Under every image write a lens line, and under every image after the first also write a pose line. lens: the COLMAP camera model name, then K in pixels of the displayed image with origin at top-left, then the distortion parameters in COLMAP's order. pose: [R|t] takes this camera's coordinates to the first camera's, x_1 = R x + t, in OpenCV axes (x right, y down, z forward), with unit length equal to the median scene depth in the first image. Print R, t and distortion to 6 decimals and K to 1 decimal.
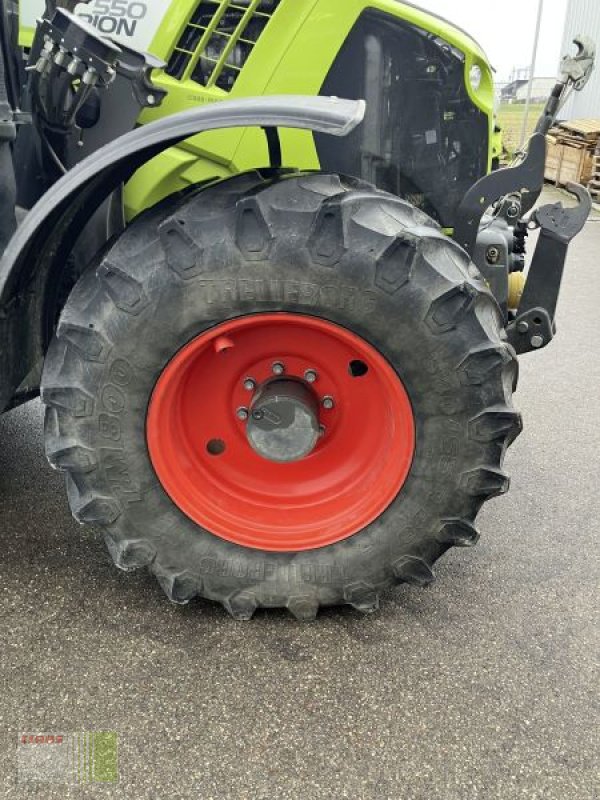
lens RADIAL K [[660.2, 0, 307.3], [0, 660.2, 407.2], [0, 0, 1]] dist [0.028206, -0.021689]
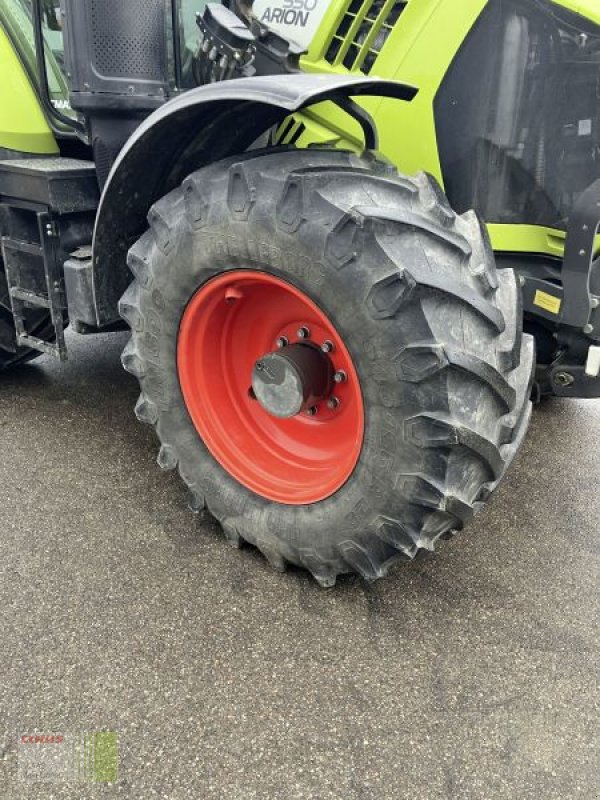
lens RADIAL K [[660.2, 0, 310.8], [0, 660.2, 407.2], [0, 0, 1]] dist [0.028206, -0.021689]
pose [[0.802401, 0.267482, -0.533485, 0.611902], [-0.266623, 0.960431, 0.080527, -0.035000], [0.533915, 0.077624, 0.841967, 0.123996]]
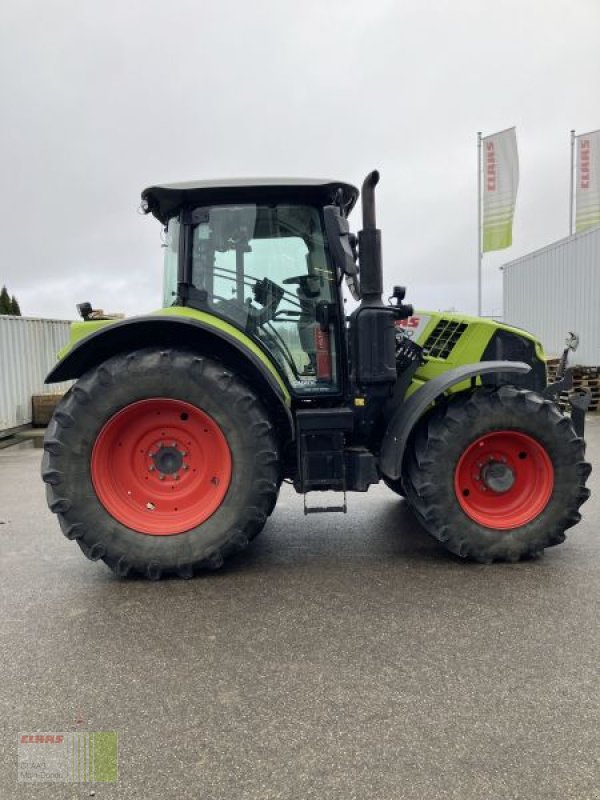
lens RADIAL K [[660.2, 0, 305.3], [0, 660.2, 401.6], [0, 0, 1]] dist [0.028206, -0.021689]
pose [[0.997267, -0.042481, 0.060440, -0.984900], [0.060150, 0.941905, -0.330448, 0.586554], [-0.042891, 0.333181, 0.941887, -1.583860]]
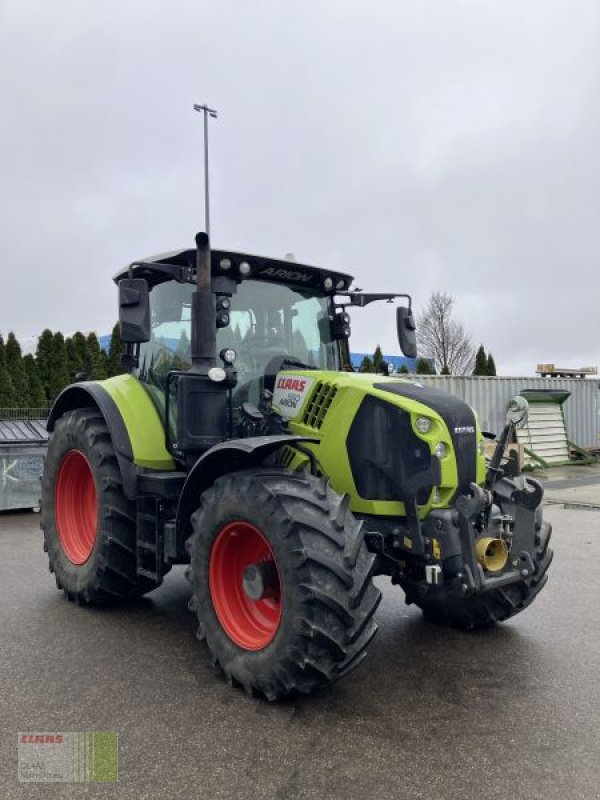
lens RADIAL K [[660.2, 0, 304.9], [0, 660.2, 412.0], [0, 0, 1]] dist [0.028206, -0.021689]
pose [[0.658940, -0.014154, -0.752062, 1.685982], [-0.298154, 0.913009, -0.278420, 0.077624], [0.690581, 0.407693, 0.597398, -0.354404]]
